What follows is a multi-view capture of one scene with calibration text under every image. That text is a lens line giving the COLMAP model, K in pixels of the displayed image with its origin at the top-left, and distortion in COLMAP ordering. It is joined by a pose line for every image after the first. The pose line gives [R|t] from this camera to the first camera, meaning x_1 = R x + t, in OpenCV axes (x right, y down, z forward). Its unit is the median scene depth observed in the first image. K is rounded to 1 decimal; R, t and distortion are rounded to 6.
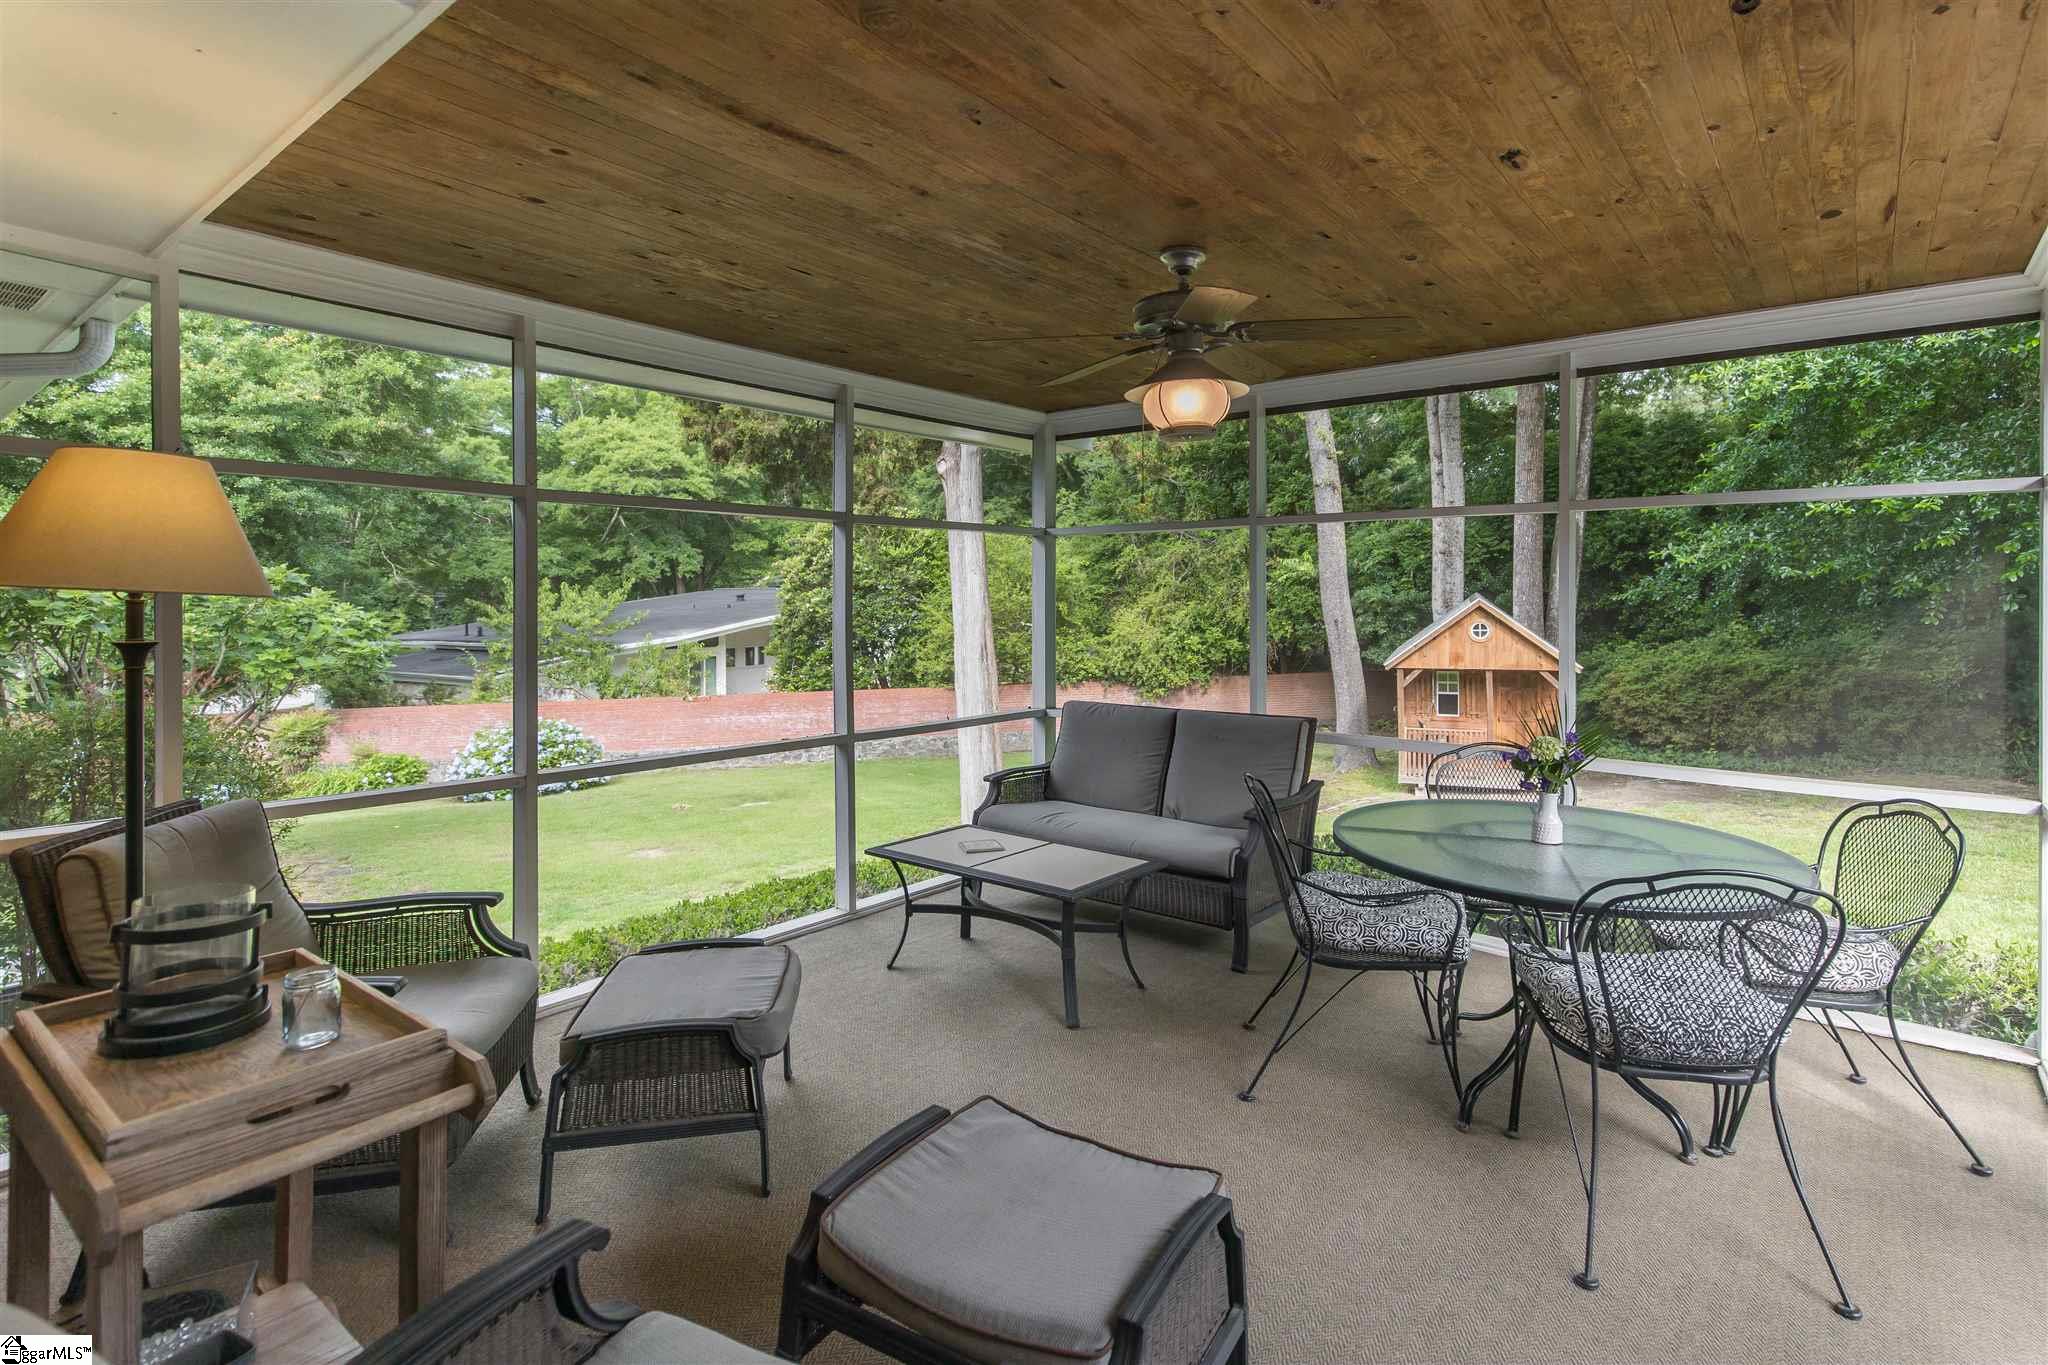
lens RADIAL K [[993.6, 0, 1110.2], [0, 993.6, 608.0], [0, 0, 1]] dist [0.024894, 0.000182]
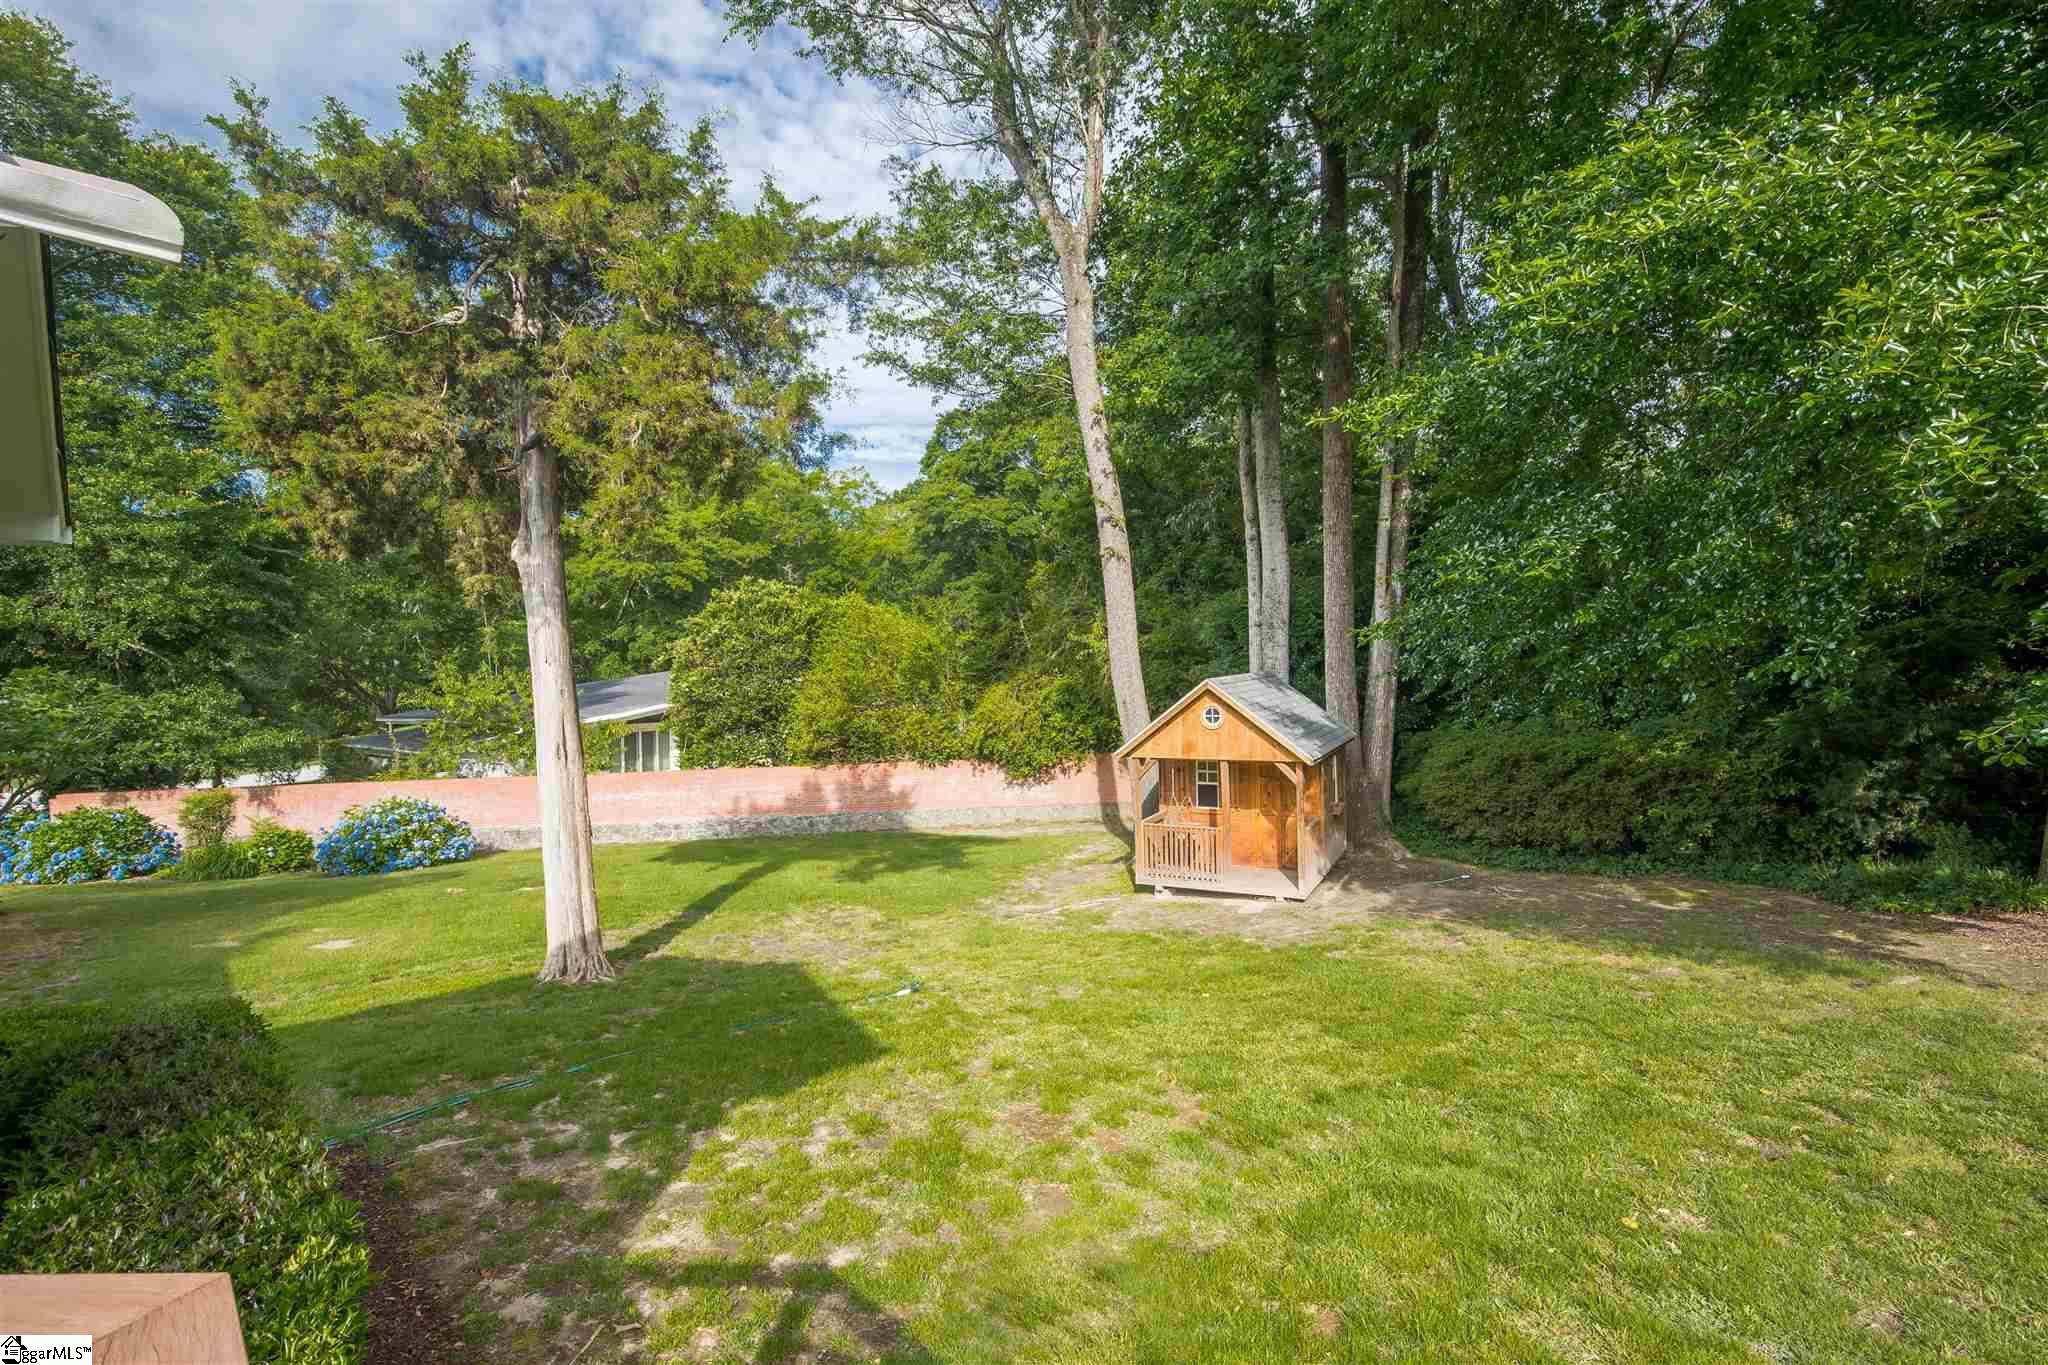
lens RADIAL K [[959.8, 0, 1032.6], [0, 959.8, 691.7], [0, 0, 1]] dist [-0.027922, 0.007425]
pose [[0.991184, -0.007612, -0.132276, 0.258029], [0.009937, 0.999807, 0.016923, -0.012064], [0.132121, -0.018088, 0.991068, 0.104218]]
